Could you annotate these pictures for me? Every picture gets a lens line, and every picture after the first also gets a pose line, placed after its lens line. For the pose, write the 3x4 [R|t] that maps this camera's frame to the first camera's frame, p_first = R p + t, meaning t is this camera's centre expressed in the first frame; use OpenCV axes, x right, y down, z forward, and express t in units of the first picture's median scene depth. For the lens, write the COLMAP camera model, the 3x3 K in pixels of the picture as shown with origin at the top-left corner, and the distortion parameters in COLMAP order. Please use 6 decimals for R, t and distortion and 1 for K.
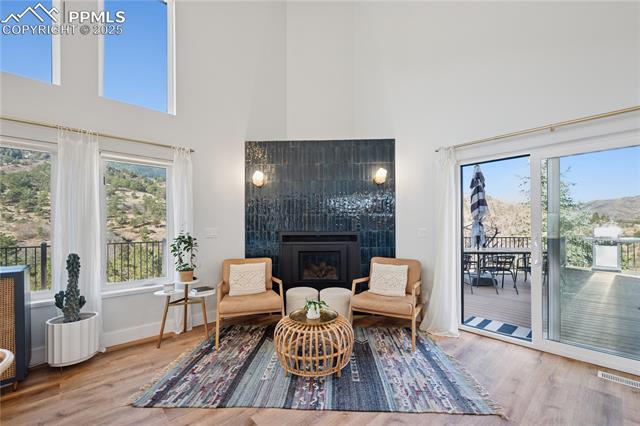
lens RADIAL K [[272.5, 0, 320.9], [0, 272.5, 225.5], [0, 0, 1]] dist [0.000876, -0.000084]
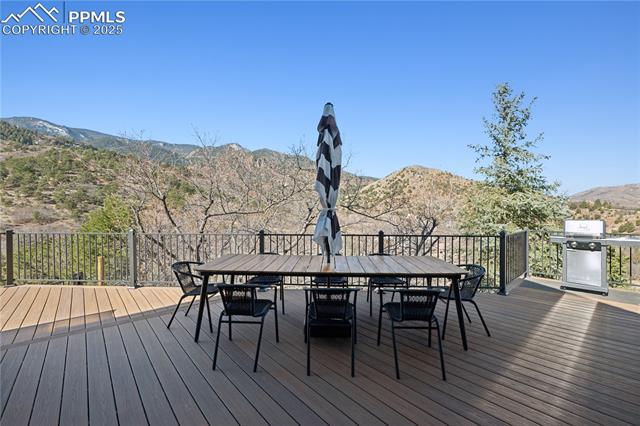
lens RADIAL K [[267.0, 0, 320.0], [0, 267.0, 213.0], [0, 0, 1]] dist [0.000235, 0.000123]
pose [[0.999858, 0.004878, -0.016110, 0.359843], [-0.004757, 0.999960, 0.007539, -0.008345], [0.016146, -0.007461, 0.999842, 0.304197]]
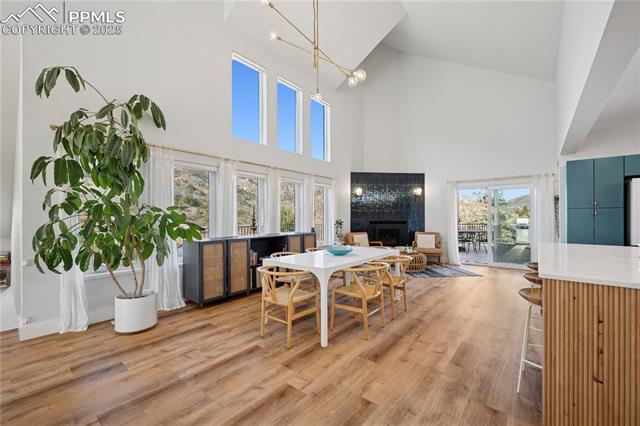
lens RADIAL K [[267.0, 0, 320.0], [0, 267.0, 213.0], [0, 0, 1]] dist [0.000235, 0.000123]
pose [[0.991056, 0.009699, 0.133097, -0.320738], [-0.008545, 0.999921, -0.009232, 0.000274], [-0.133176, 0.008012, 0.991060, -0.363017]]
